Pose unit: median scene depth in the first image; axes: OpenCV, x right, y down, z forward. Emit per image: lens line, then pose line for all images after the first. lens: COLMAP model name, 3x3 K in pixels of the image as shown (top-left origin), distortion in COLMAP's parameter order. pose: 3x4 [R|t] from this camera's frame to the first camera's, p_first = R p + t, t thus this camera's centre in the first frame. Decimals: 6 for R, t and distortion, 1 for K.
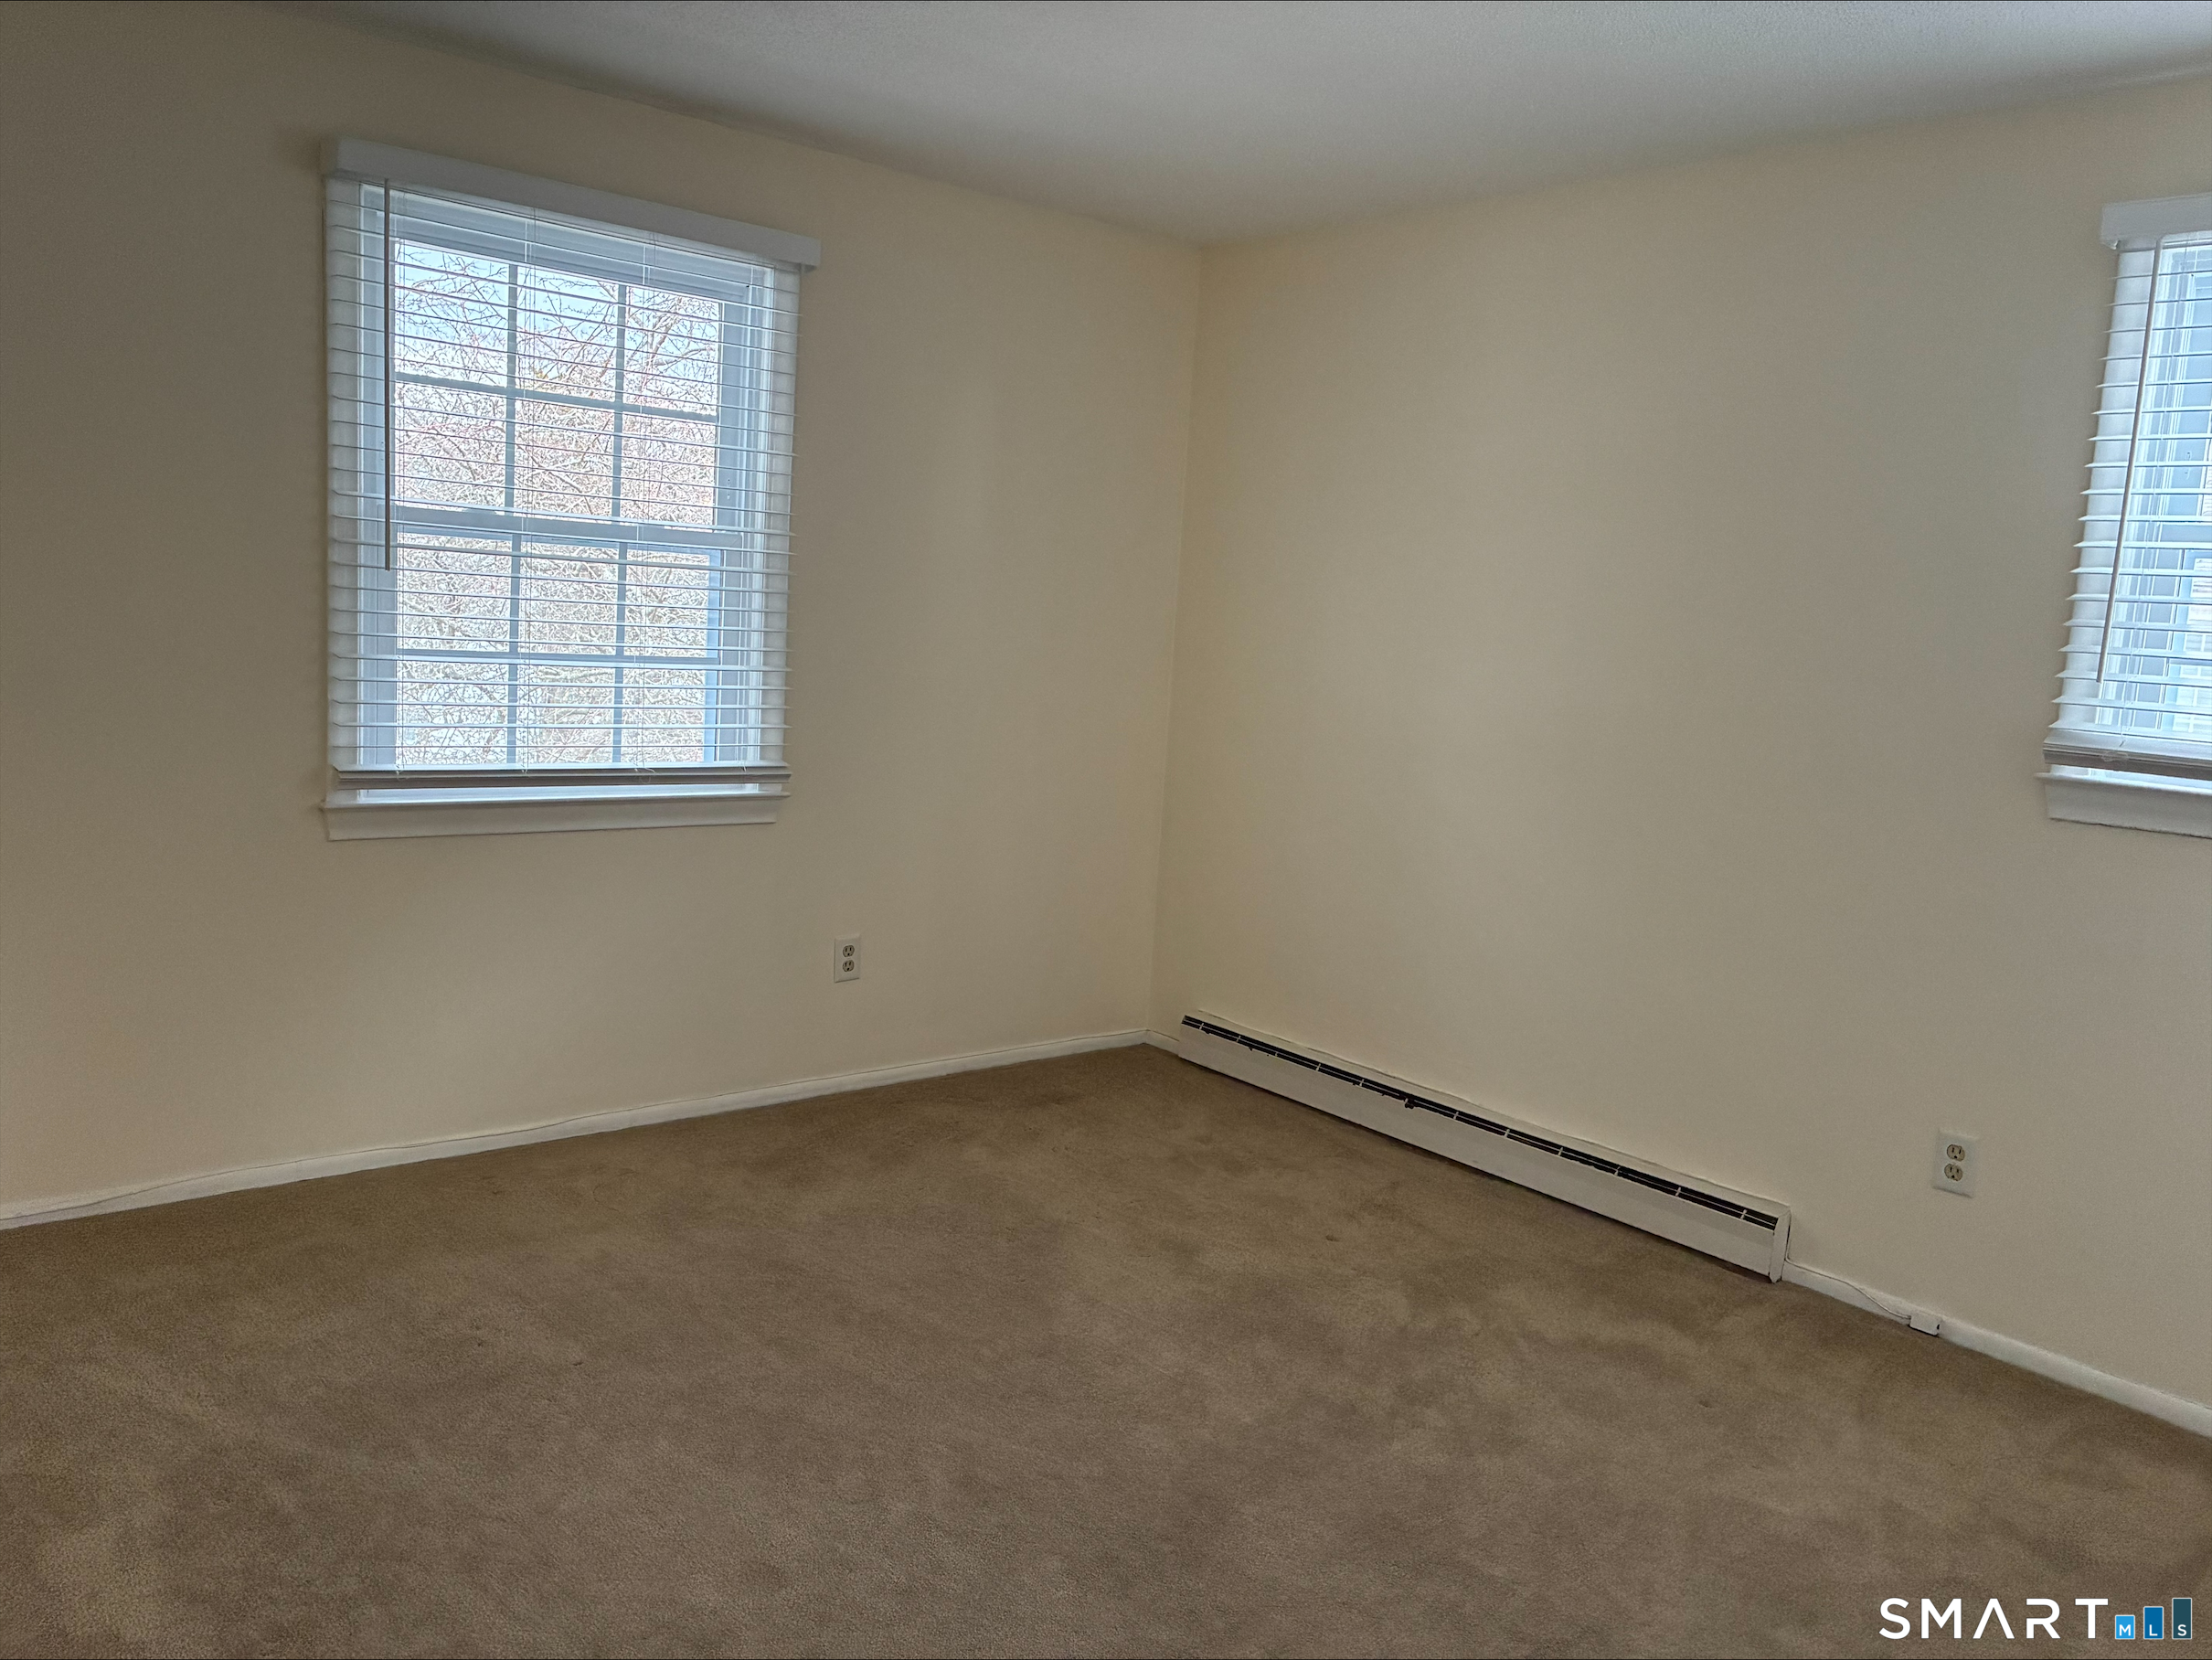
lens RADIAL K [[1684.5, 0, 1106.0], [0, 1684.5, 830.0], [0, 0, 1]] dist [0.054236, -0.062320]
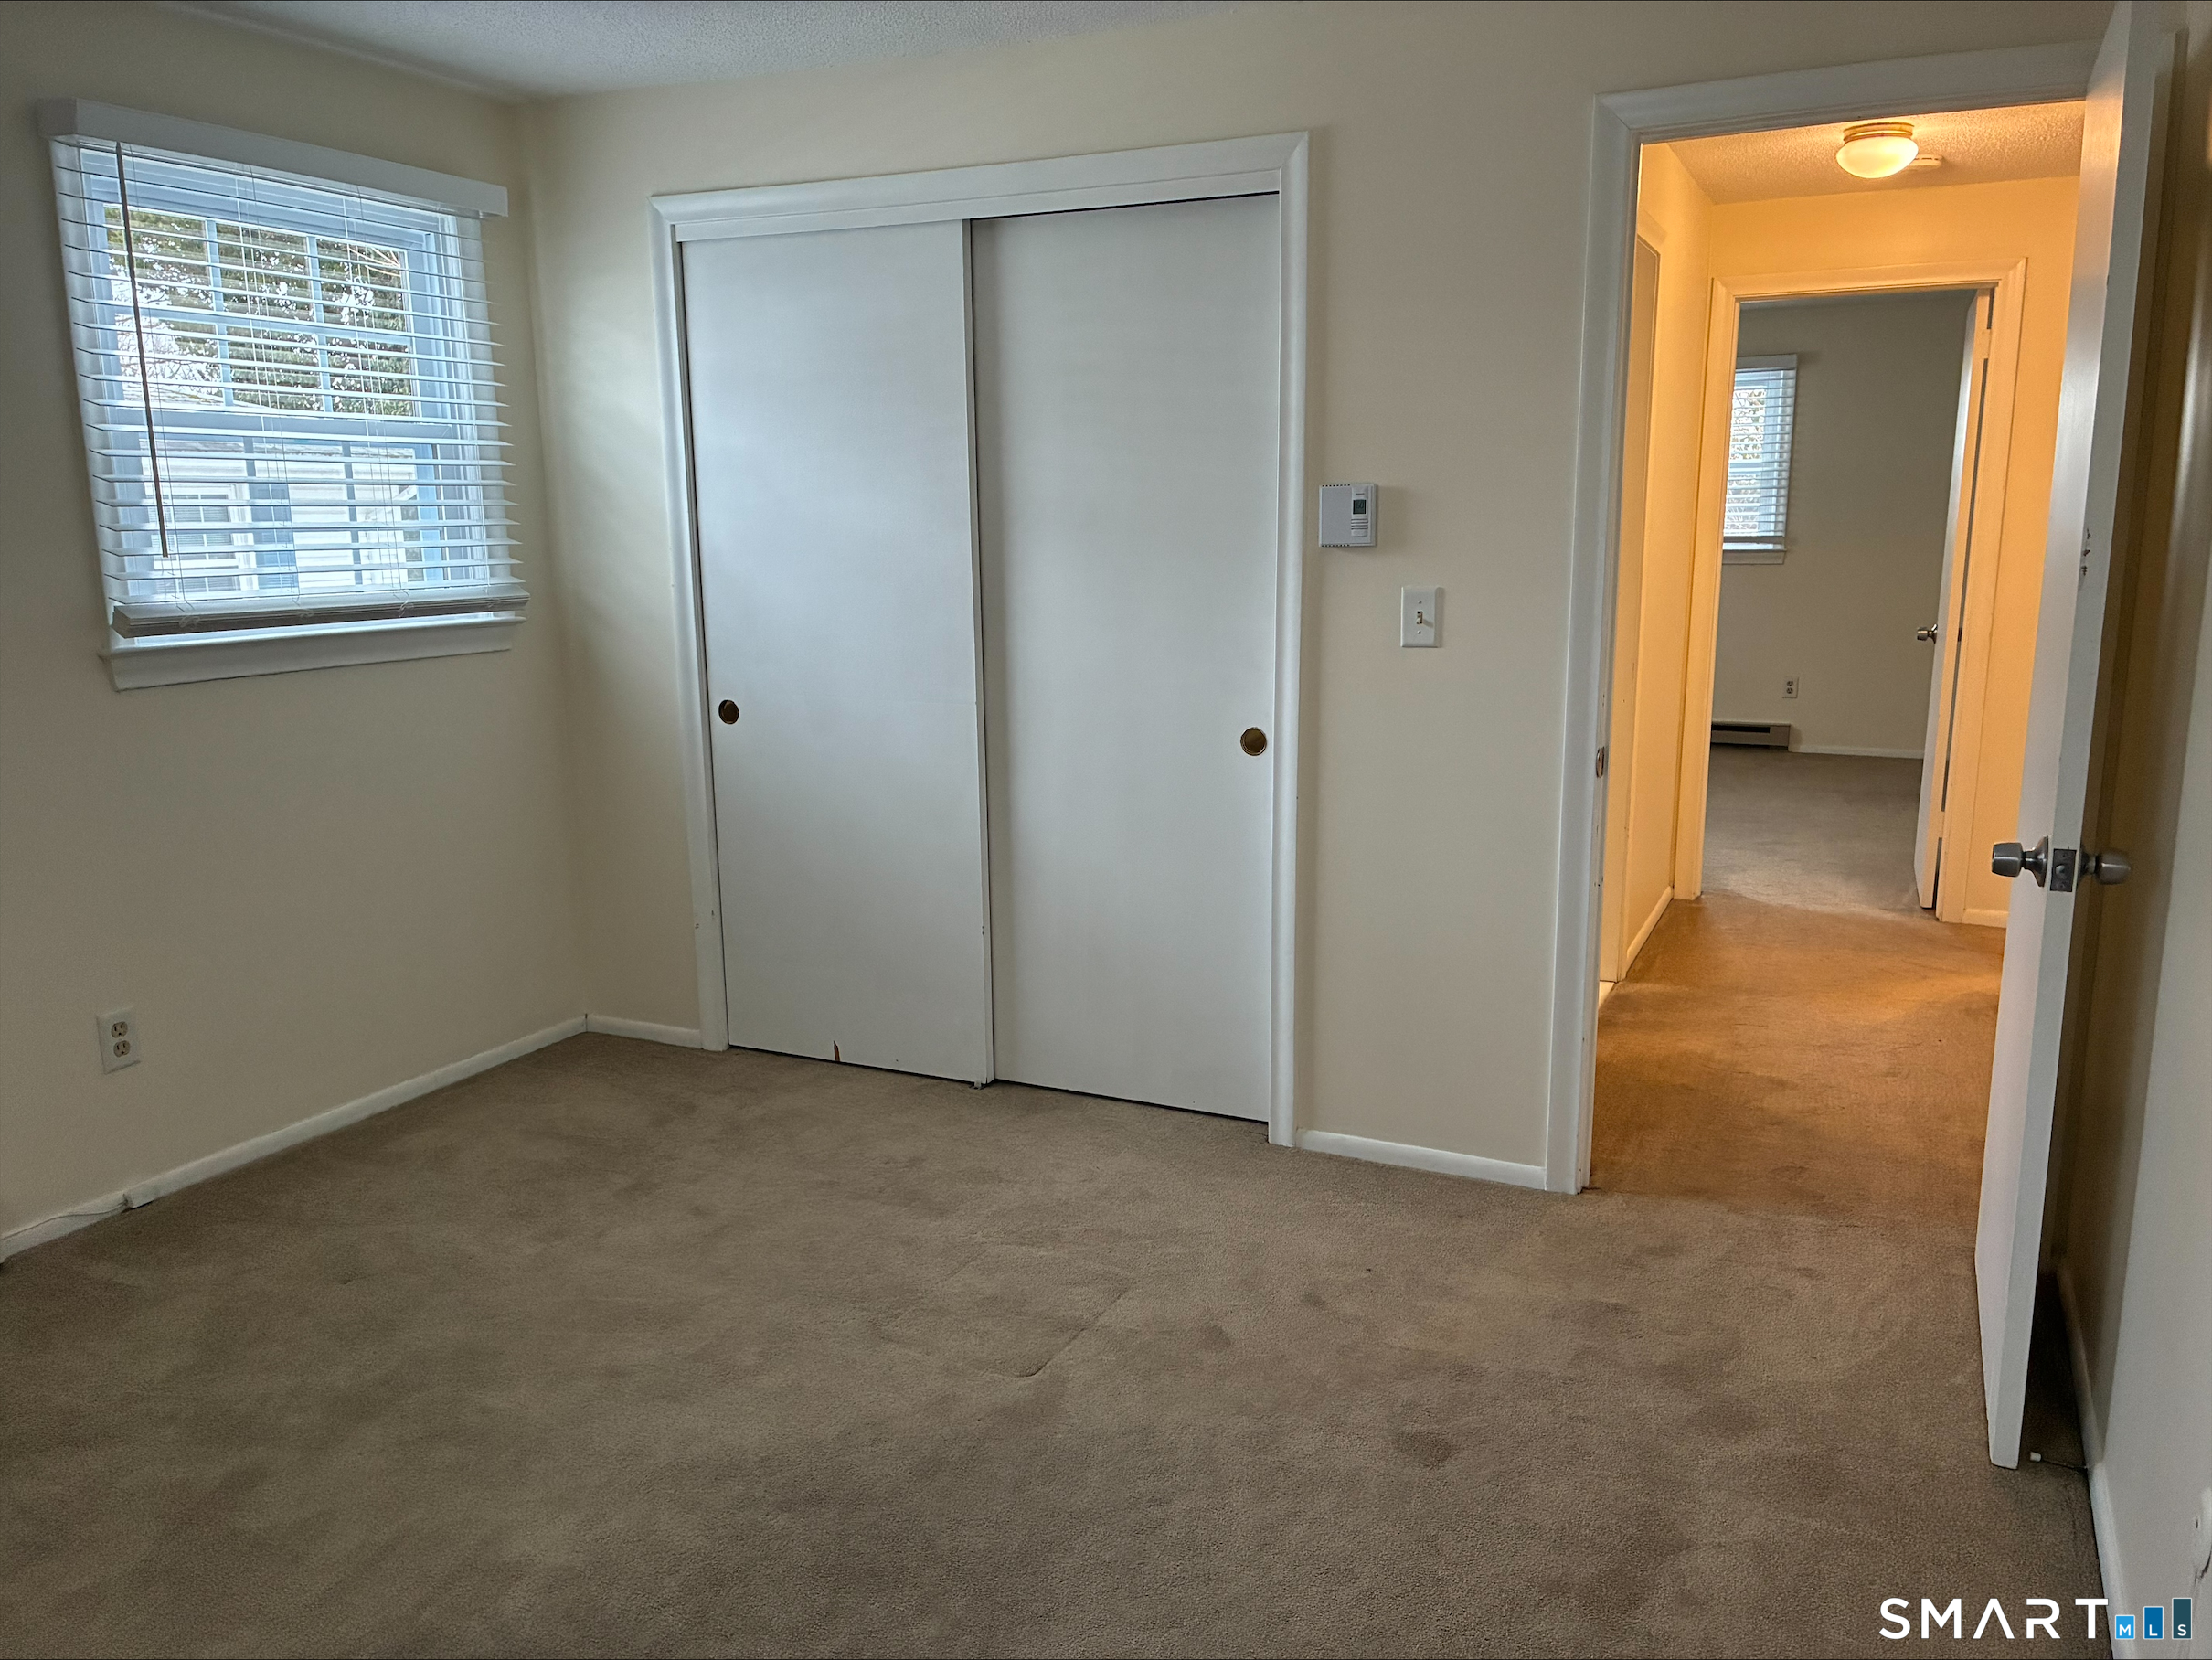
lens RADIAL K [[1684.5, 0, 1106.0], [0, 1684.5, 830.0], [0, 0, 1]] dist [0.054236, -0.062320]
pose [[-0.403785, -0.235318, 0.884072, -0.630319], [0.114431, 0.945773, 0.304006, -0.170533], [-0.907669, 0.223919, -0.354961, 0.811782]]
